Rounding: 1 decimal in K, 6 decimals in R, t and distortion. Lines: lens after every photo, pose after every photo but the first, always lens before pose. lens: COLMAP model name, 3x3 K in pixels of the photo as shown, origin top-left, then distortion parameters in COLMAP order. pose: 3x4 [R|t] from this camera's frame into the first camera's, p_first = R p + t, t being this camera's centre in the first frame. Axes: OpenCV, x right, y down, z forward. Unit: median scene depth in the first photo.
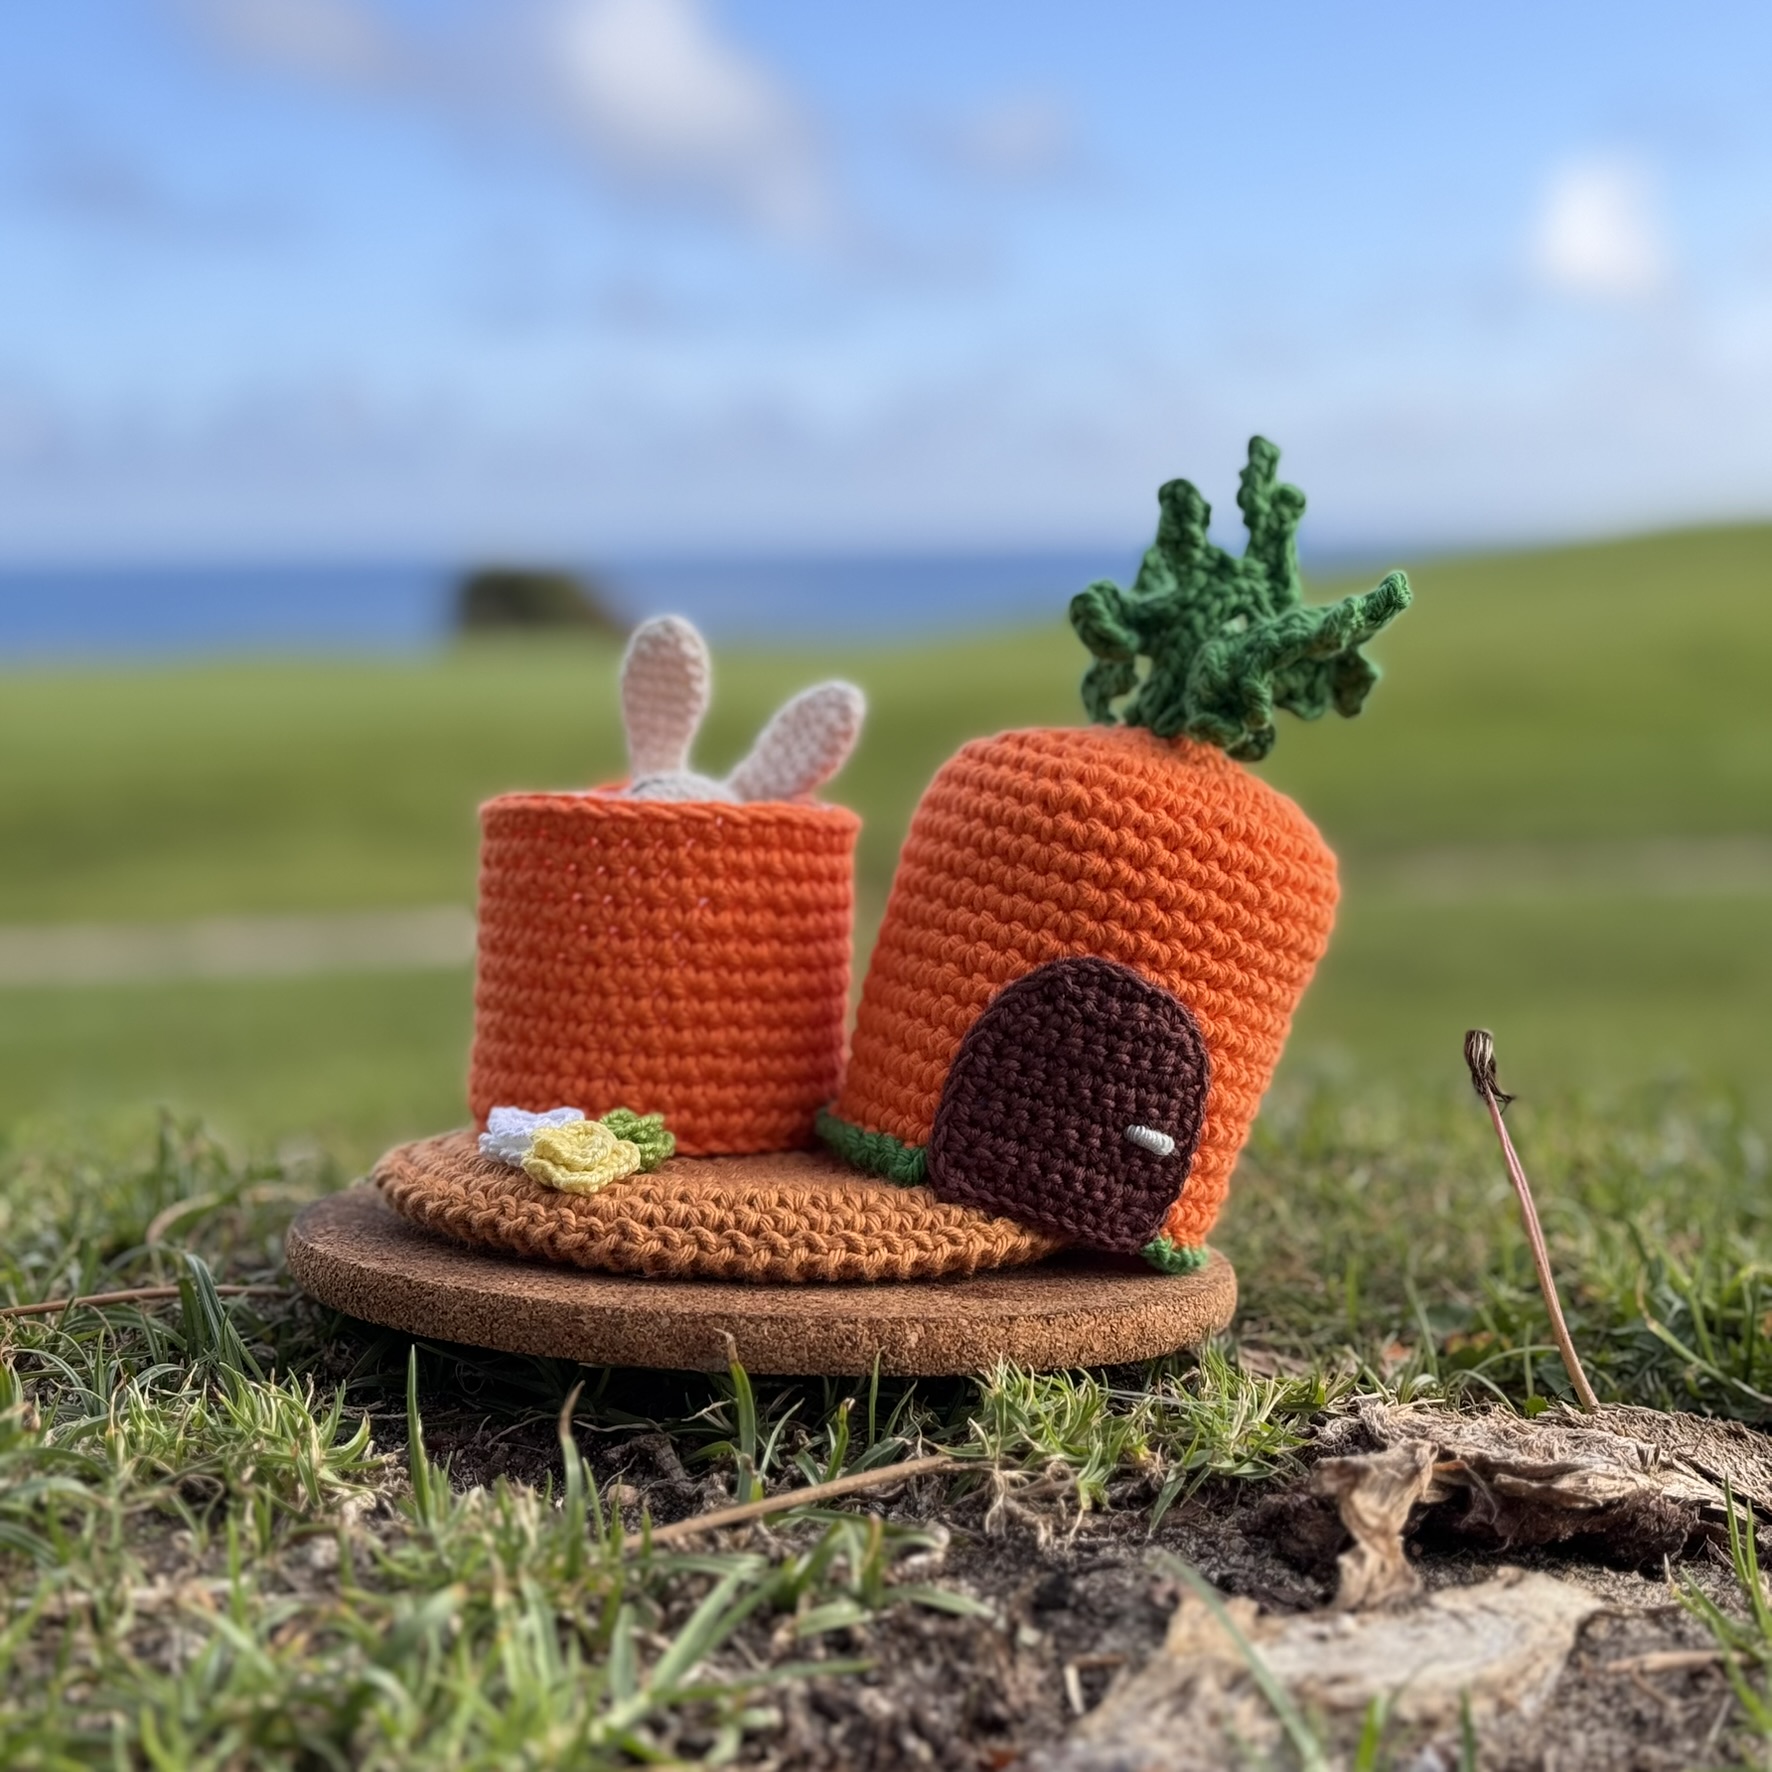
lens RADIAL K [[3140.9, 0, 894.0], [0, 3140.9, 889.4], [0, 0, 1]] dist [0.160184, 0.000000]
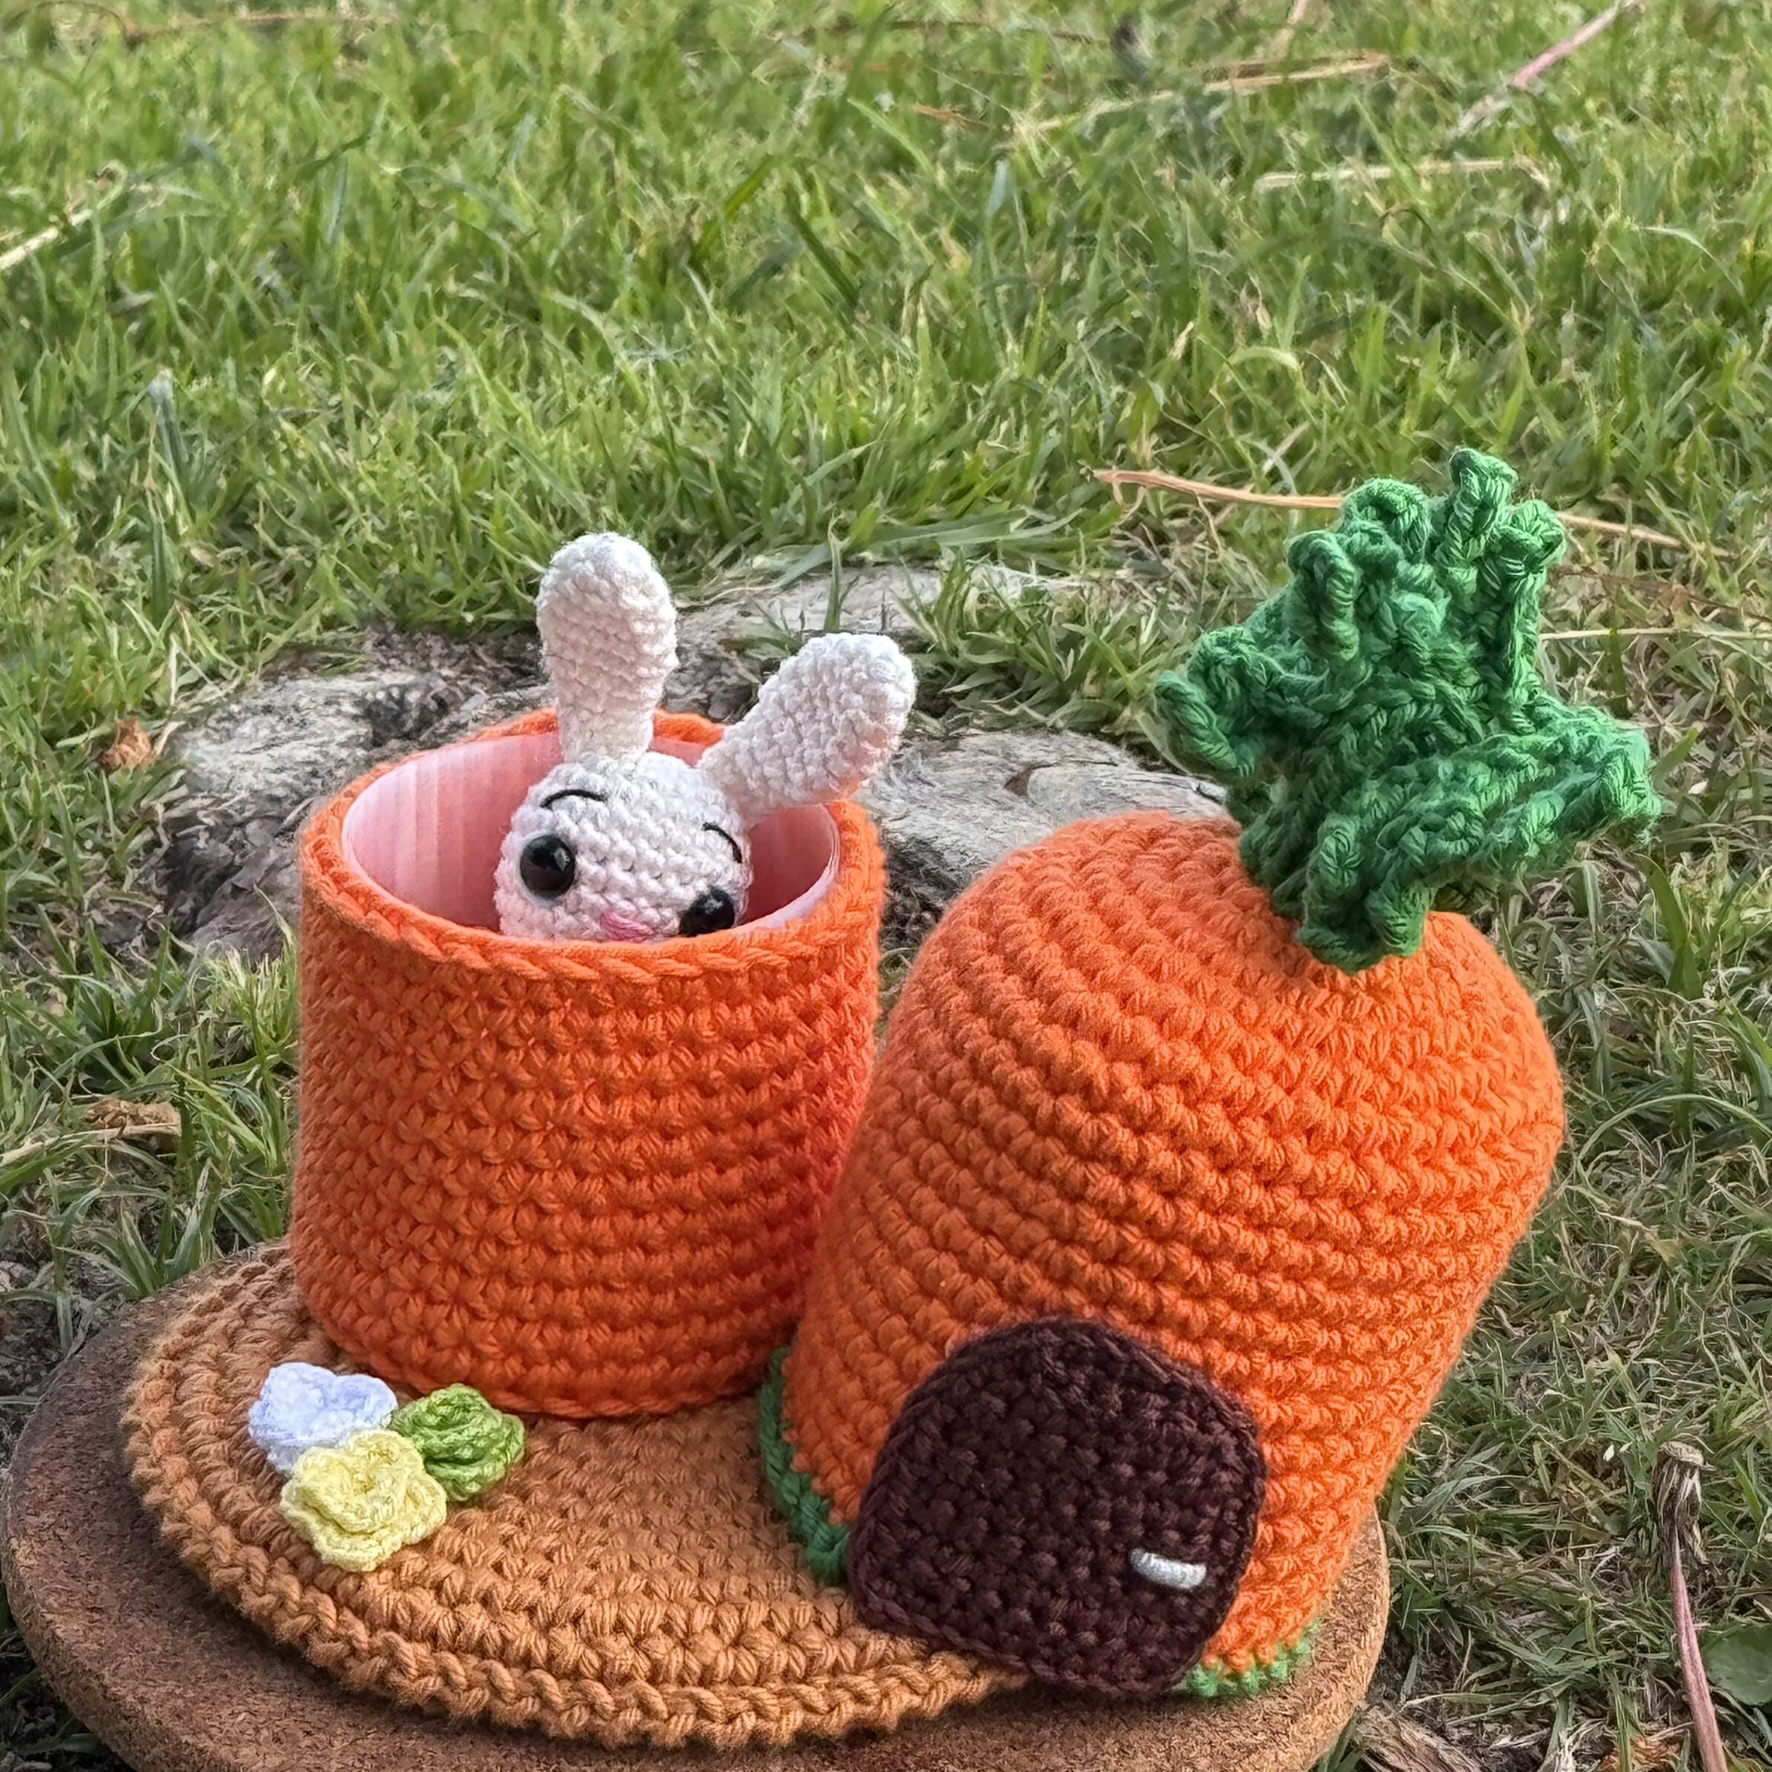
lens RADIAL K [[7602.3, 0, 883.5], [0, 7602.3, 888.6], [0, 0, 1]] dist [0.160352, 0.000000]
pose [[0.974520, 0.101376, -0.200082, 0.337463], [-0.023315, 0.932985, 0.359160, -0.651063], [0.223084, -0.345344, 0.911576, -0.472119]]
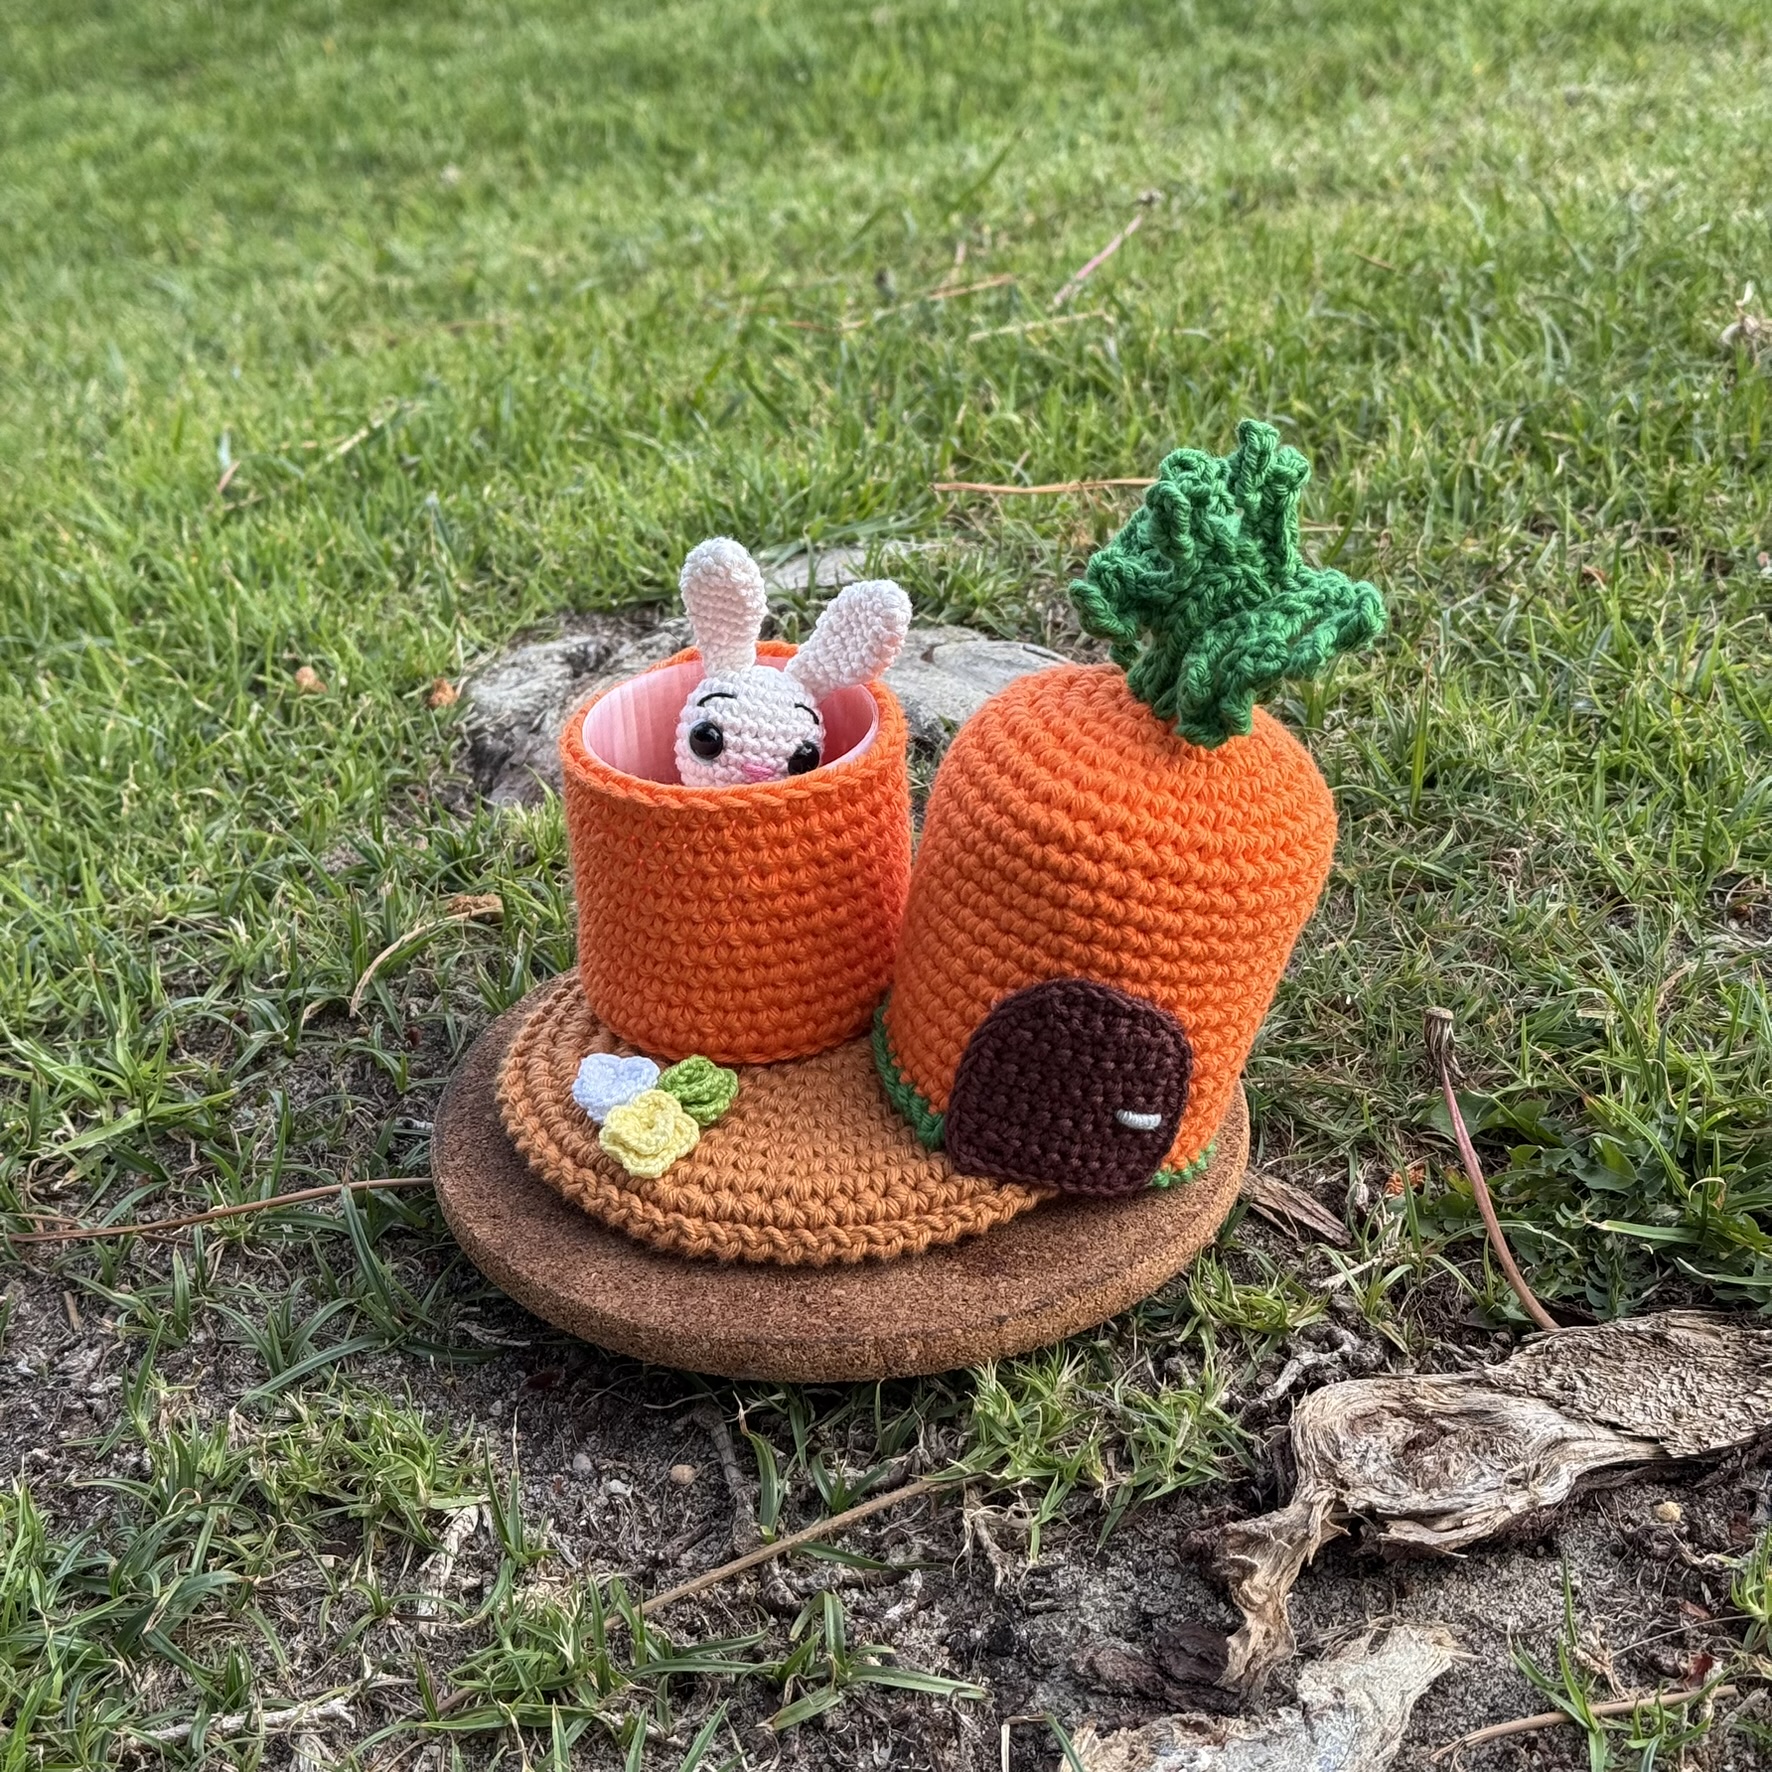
lens RADIAL K [[3140.9, 0, 880.1], [0, 3140.9, 882.9], [0, 0, 1]] dist [0.160184, 0.000000]
pose [[0.987181, -0.007225, -0.159441, 0.170978], [0.073724, 0.906656, 0.415379, -0.475393], [0.141557, -0.421809, 0.895566, 0.006017]]
